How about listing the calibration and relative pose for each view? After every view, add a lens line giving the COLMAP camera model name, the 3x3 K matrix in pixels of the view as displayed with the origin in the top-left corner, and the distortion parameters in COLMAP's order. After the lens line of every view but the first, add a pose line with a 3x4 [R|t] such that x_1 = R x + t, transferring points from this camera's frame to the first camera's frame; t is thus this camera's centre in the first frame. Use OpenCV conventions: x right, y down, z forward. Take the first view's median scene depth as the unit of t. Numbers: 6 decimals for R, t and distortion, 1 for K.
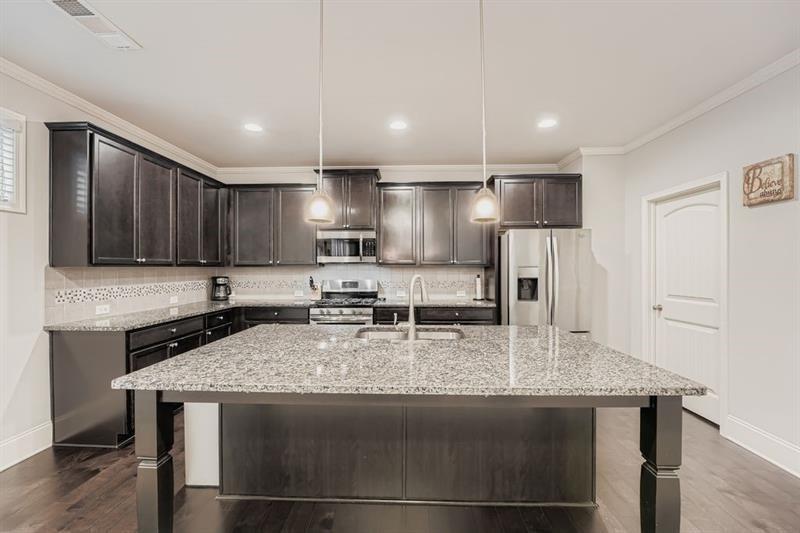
lens RADIAL K [[322.4, 0, 401.0], [0, 322.4, 268.0], [0, 0, 1]] dist [-0.008773, 0.000156]
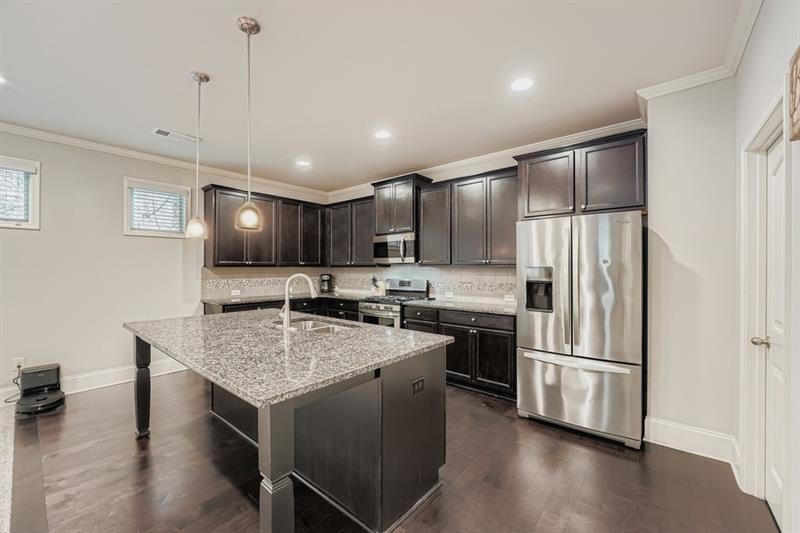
lens RADIAL K [[322.2, 0, 400.0], [0, 322.2, 266.5], [0, 0, 1]] dist [-0.011338, -0.000306]
pose [[0.785485, -0.001006, -0.618880, 0.570641], [-0.002461, 0.999986, -0.004748, -0.000507], [0.618876, 0.005252, 0.785471, 0.162955]]
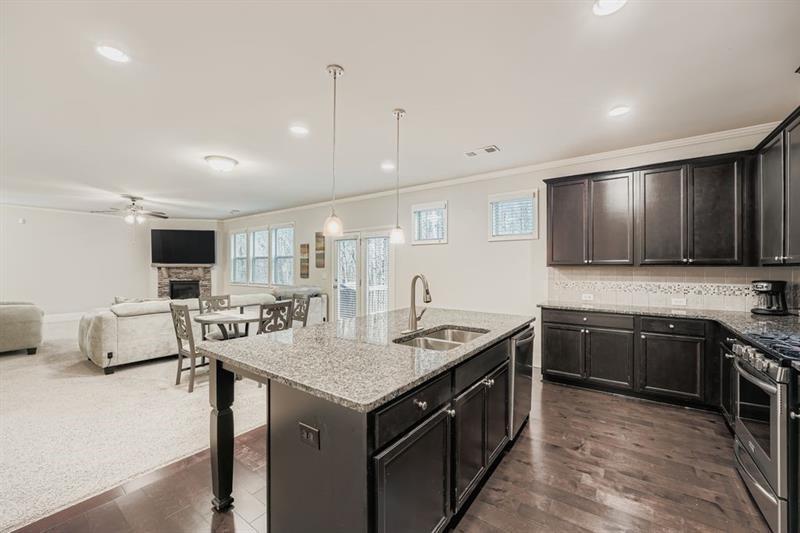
lens RADIAL K [[322.2, 0, 400.0], [0, 322.2, 266.5], [0, 0, 1]] dist [-0.011338, -0.000306]
pose [[-0.570697, -0.000884, -0.821160, 0.516975], [-0.000587, 1.000000, -0.000668, -0.003345], [0.821160, 0.000101, -0.570698, 0.838337]]
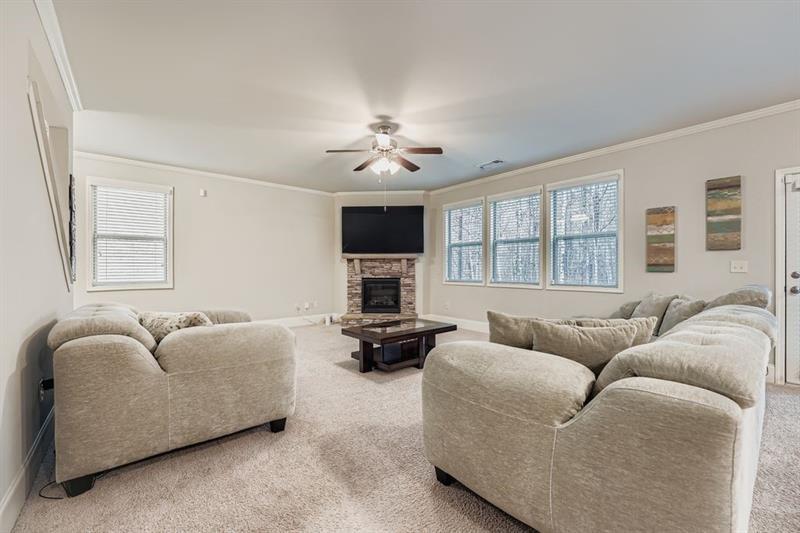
lens RADIAL K [[322.4, 0, 401.0], [0, 322.4, 268.0], [0, 0, 1]] dist [-0.008773, 0.000156]
pose [[-0.746852, 0.001472, -0.664989, 0.535925], [0.001837, 0.999998, 0.000150, 0.050138], [0.664988, -0.001110, -0.746853, -0.510437]]
